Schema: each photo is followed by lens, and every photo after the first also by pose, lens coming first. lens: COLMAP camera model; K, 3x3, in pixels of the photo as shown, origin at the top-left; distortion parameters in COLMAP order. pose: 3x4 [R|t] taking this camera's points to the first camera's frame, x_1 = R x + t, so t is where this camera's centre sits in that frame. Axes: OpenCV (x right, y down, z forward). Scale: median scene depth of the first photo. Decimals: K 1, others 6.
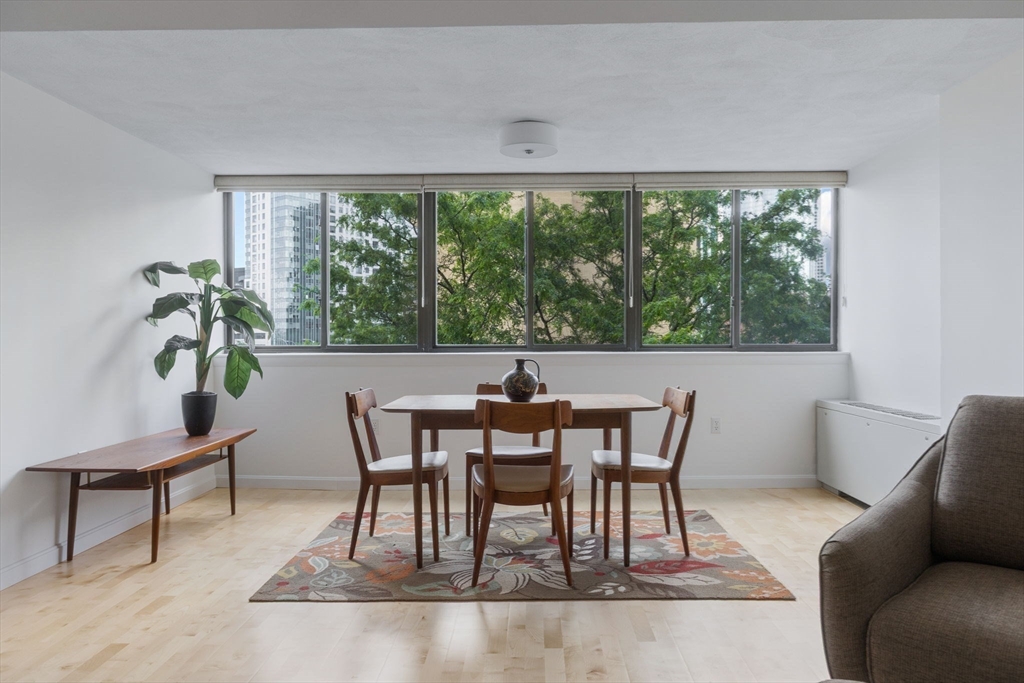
lens RADIAL K [[704.0, 0, 512.0], [0, 704.0, 341.5], [0, 0, 1]] dist [-0.000819, -0.000654]
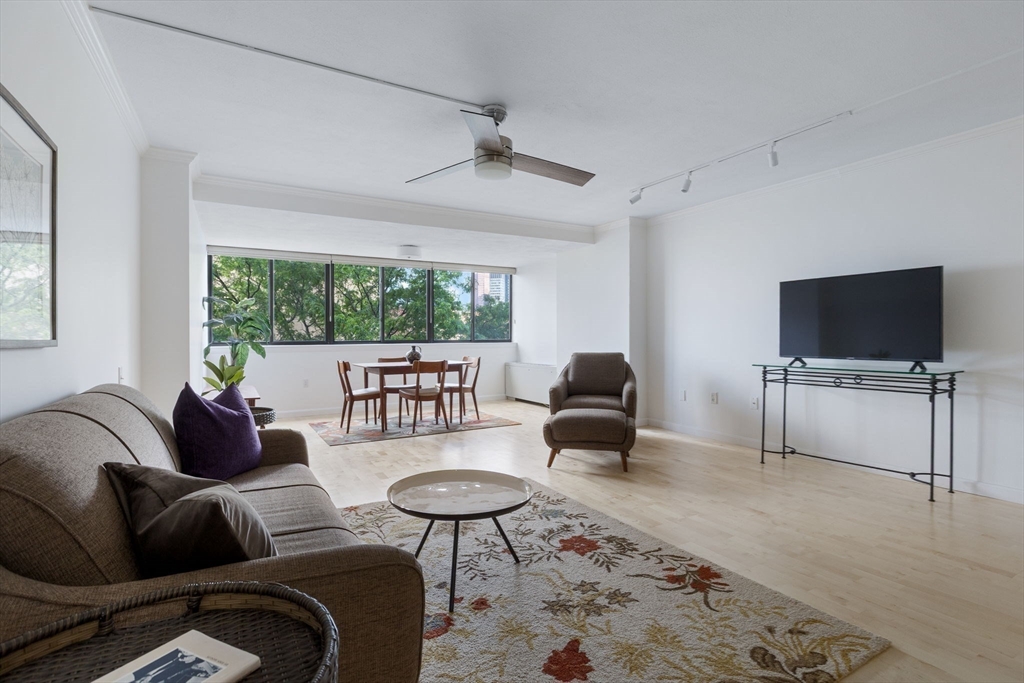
lens RADIAL K [[463.9, 0, 512.0], [0, 463.9, 341.5], [0, 0, 1]] dist [-0.000763, -0.000133]
pose [[0.860935, -0.005921, 0.508680, -0.506258], [0.003046, 0.999974, 0.006484, 0.001426], [-0.508705, -0.004033, 0.860931, -0.538749]]
